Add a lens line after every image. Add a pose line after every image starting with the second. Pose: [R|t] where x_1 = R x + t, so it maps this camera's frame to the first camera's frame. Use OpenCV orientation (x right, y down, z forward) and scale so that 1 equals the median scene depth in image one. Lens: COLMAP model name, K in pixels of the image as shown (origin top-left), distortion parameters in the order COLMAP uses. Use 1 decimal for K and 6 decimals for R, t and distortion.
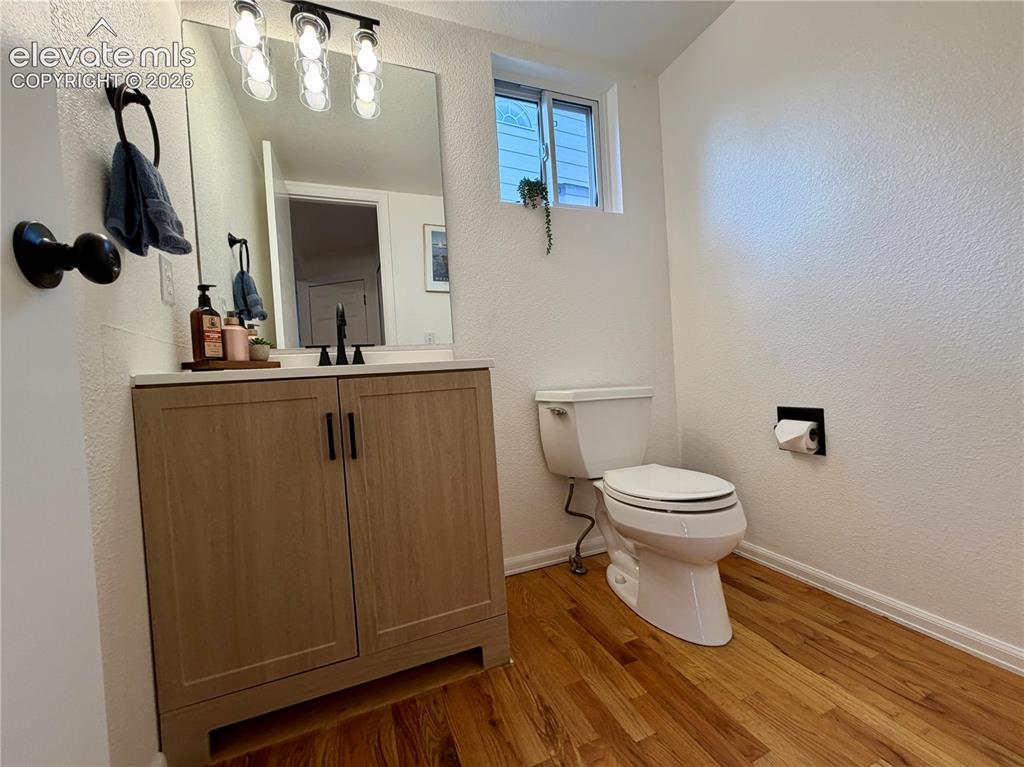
lens RADIAL K [[406.9, 0, 510.3], [0, 406.9, 383.3], [0, 0, 1]] dist [0.001948, 0.000193]
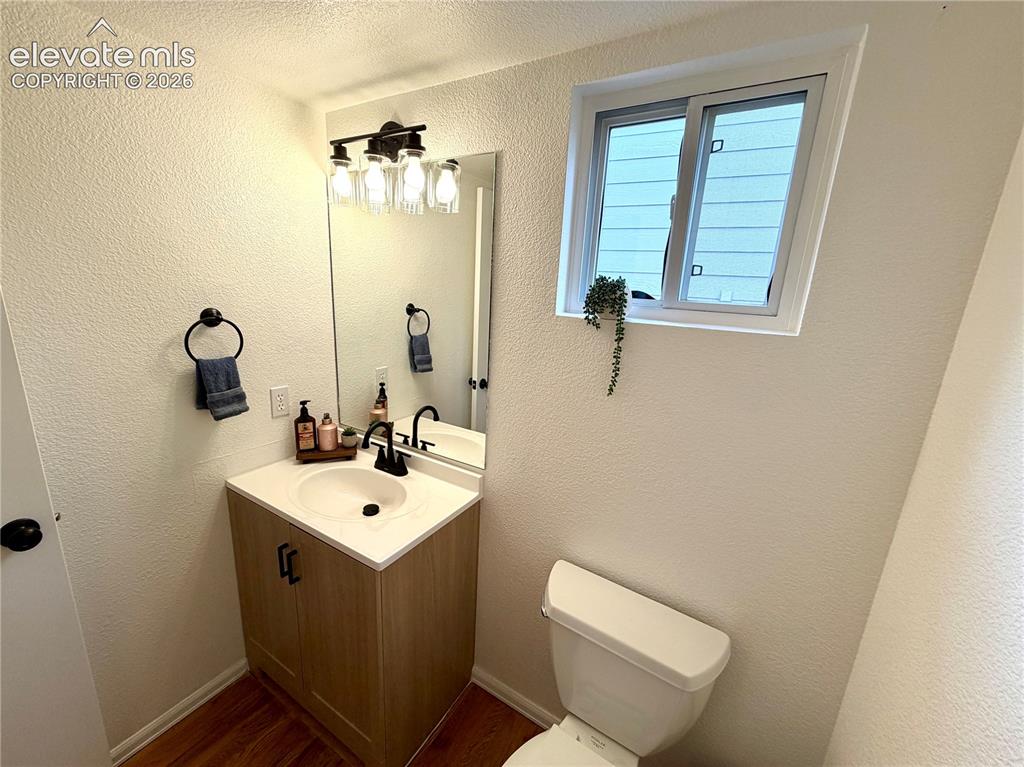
lens RADIAL K [[406.9, 0, 510.3], [0, 406.9, 383.3], [0, 0, 1]] dist [0.001948, 0.000193]
pose [[0.599300, 0.279611, -0.750105, 0.536735], [-0.104275, 0.956300, 0.273162, -0.549627], [0.793704, -0.085489, 0.602267, 0.510815]]
